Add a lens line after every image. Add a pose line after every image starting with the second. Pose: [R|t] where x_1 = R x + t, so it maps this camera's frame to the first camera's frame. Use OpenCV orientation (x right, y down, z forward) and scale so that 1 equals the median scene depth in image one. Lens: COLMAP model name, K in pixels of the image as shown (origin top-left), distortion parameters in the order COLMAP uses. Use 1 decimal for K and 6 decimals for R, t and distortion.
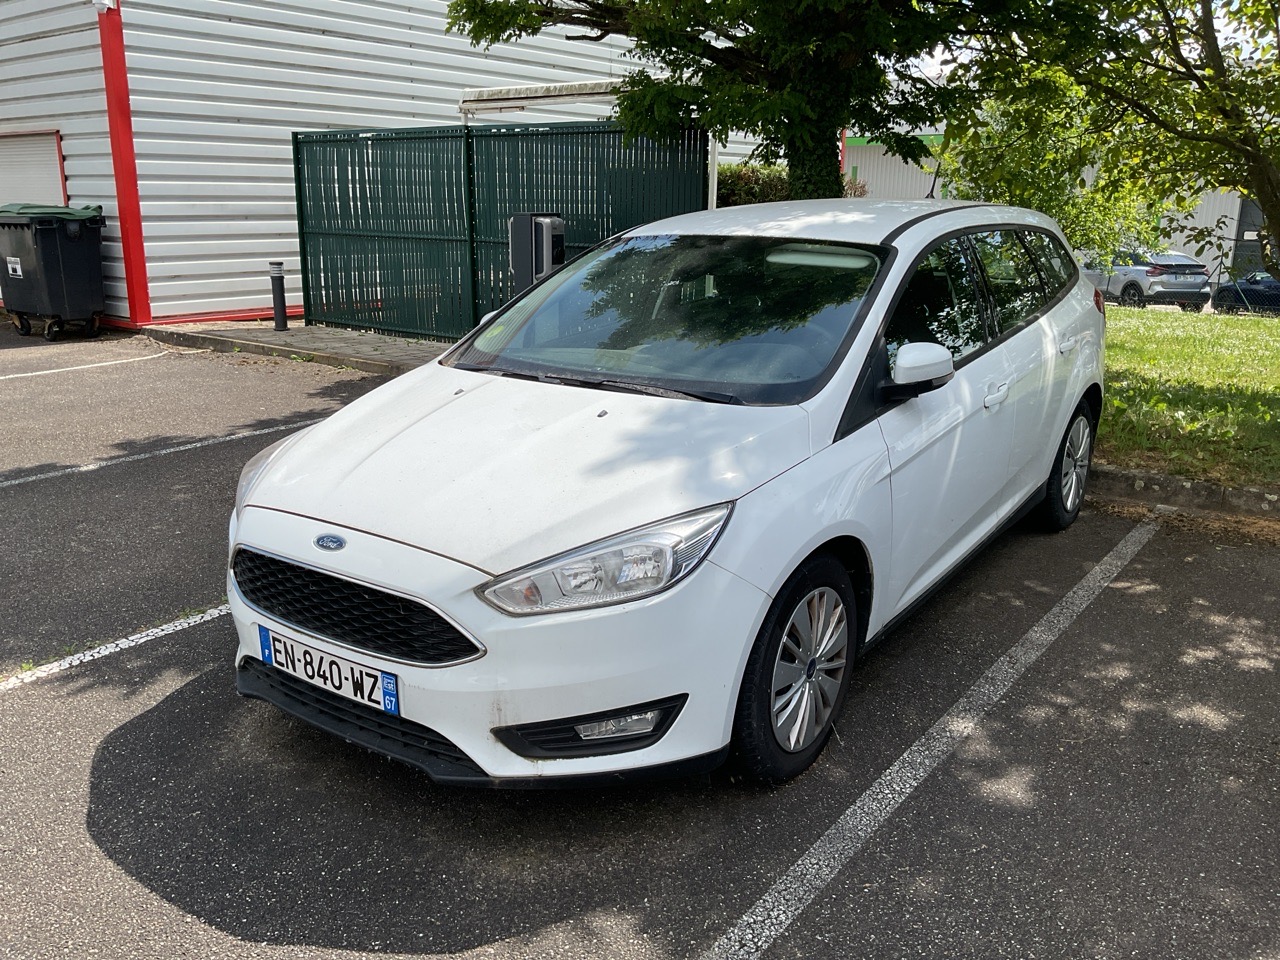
lens RADIAL K [[1074.3, 0, 640.0], [0, 1074.3, 480.0], [0, 0, 1]] dist [0.008396, -0.074566]
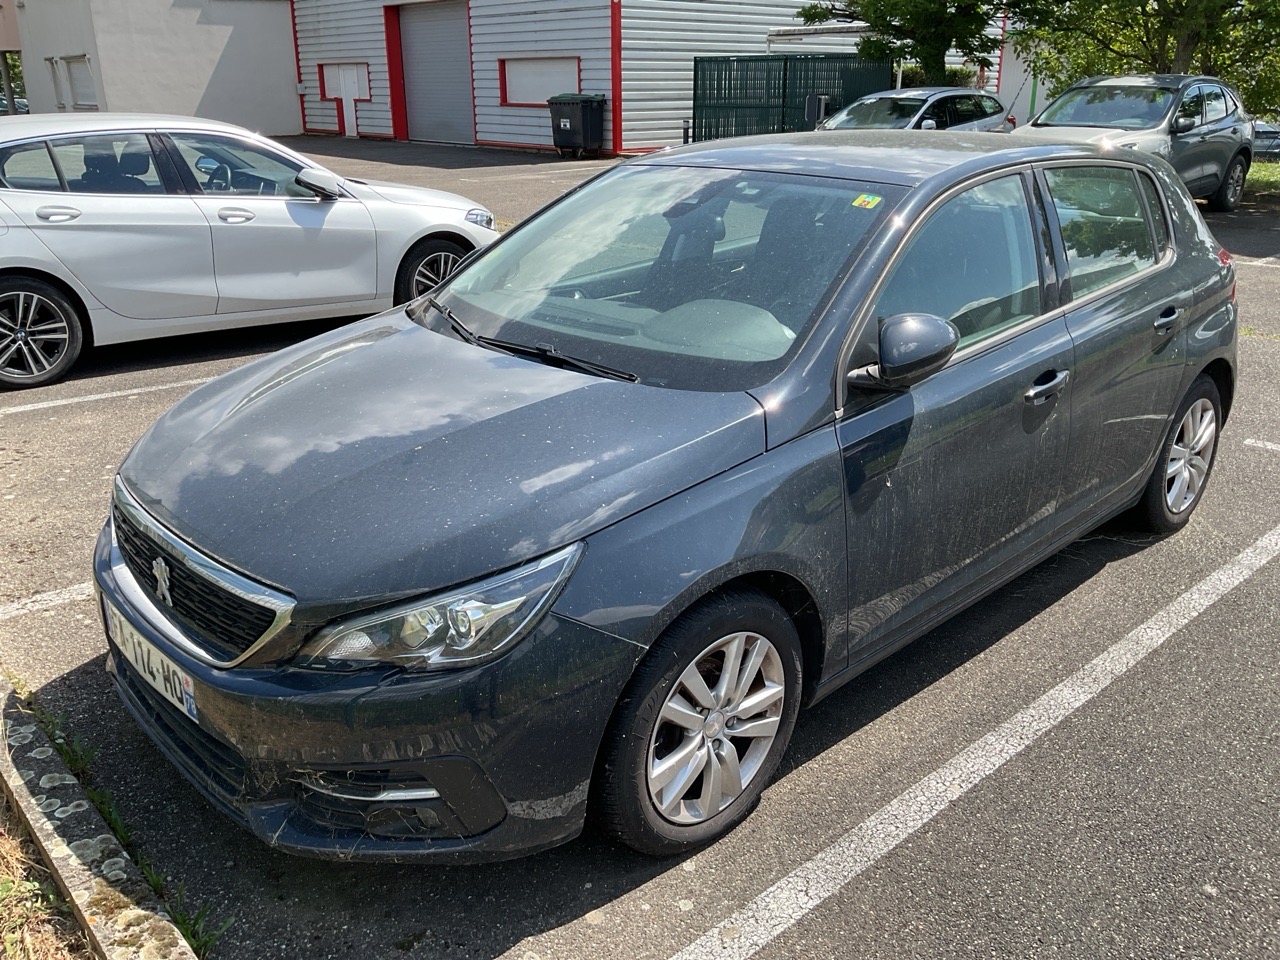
lens RADIAL K [[1074.3, 0, 640.0], [0, 1074.3, 480.0], [0, 0, 1]] dist [0.008396, -0.074566]
pose [[0.981282, 0.045970, -0.187011, -0.004009], [-0.027777, 0.994723, 0.098769, 0.296019], [0.190564, -0.091726, 0.977380, -1.153146]]
